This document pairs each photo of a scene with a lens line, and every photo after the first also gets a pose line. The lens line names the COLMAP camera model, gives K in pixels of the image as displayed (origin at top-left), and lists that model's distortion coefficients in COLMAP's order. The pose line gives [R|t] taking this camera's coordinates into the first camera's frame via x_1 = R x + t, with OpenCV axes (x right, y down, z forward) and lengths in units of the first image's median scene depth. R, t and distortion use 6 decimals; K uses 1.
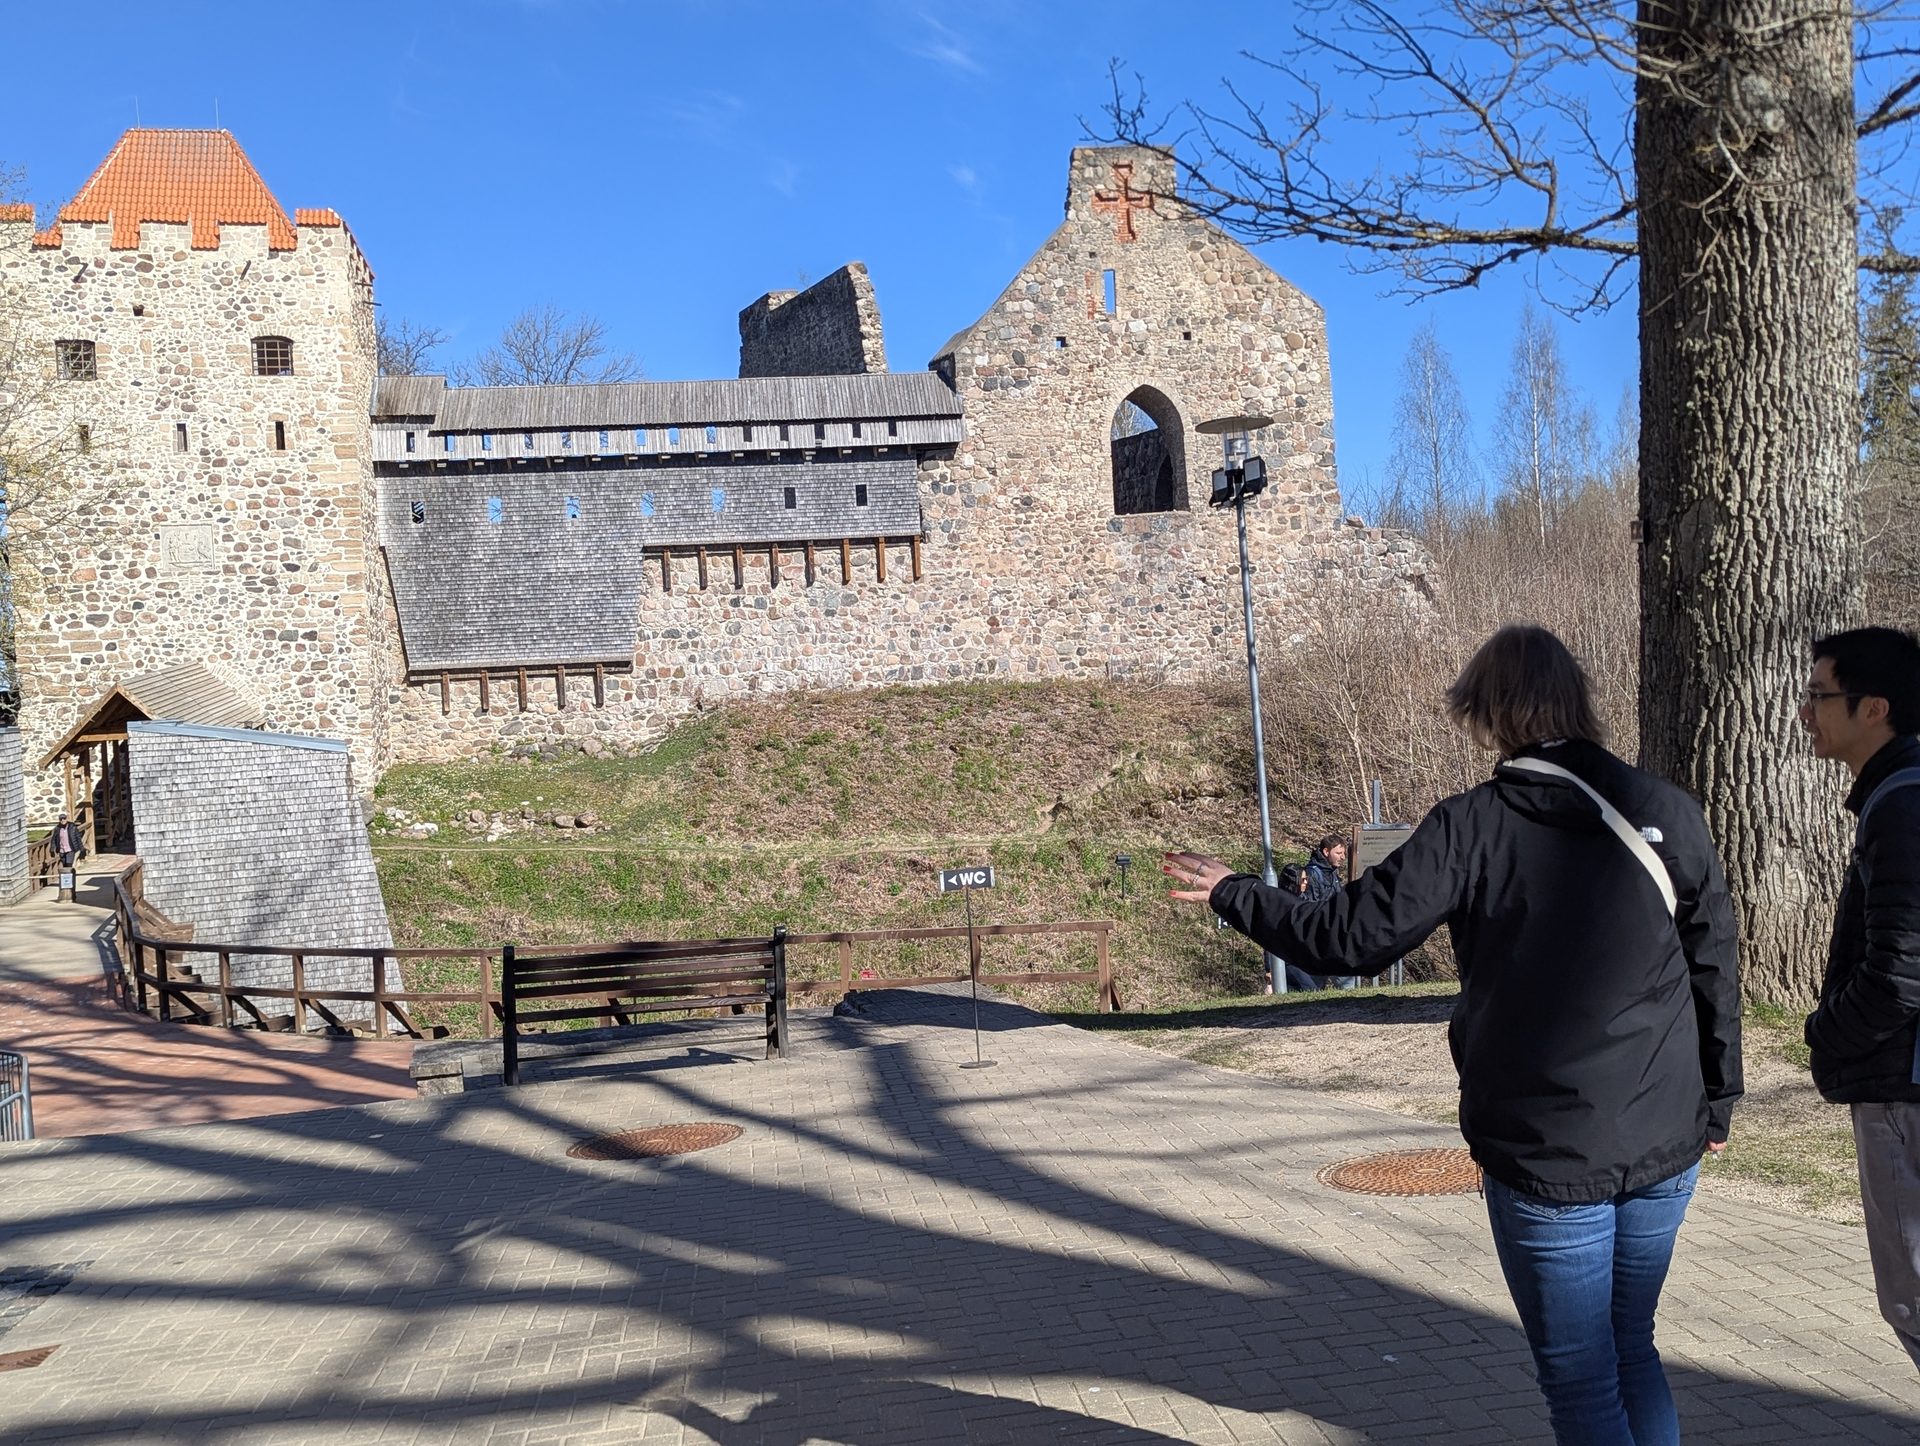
lens RADIAL K [[1462.6, 0, 960.0], [0, 1462.6, 723.8], [0, 0, 1]] dist [0.012296, 0.002180]
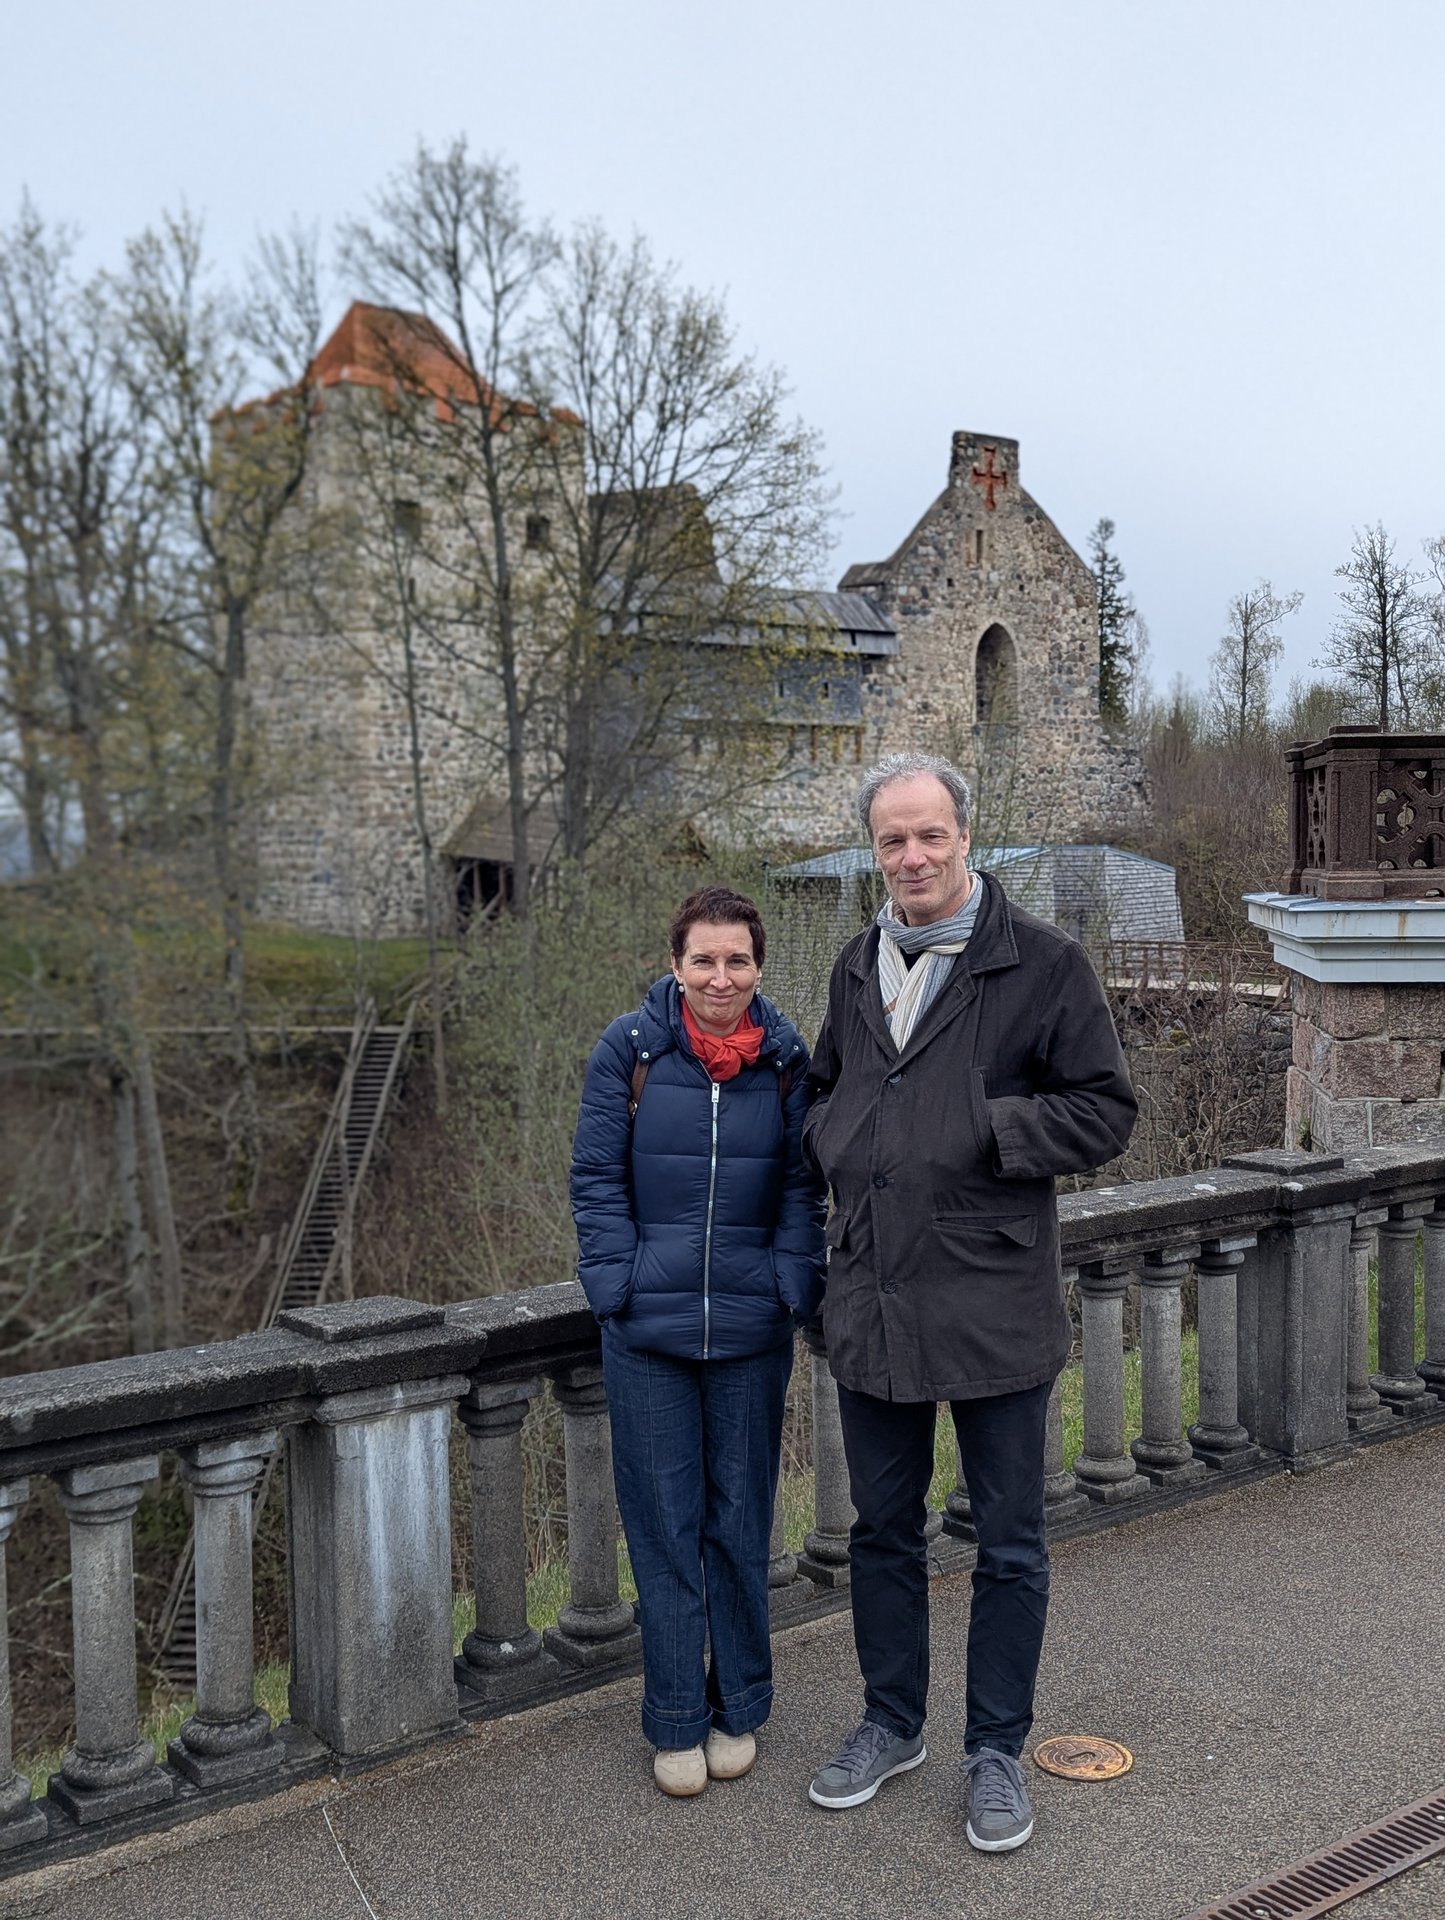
lens RADIAL K [[1462.6, 0, 722.6], [0, 1462.6, 960.0], [0, 0, 1]] dist [0.012296, 0.002180]
pose [[0.908955, 0.010318, 0.416767, -0.640991], [-0.023278, 0.999390, 0.026028, 0.039258], [-0.416244, -0.033360, 0.908641, -0.087967]]
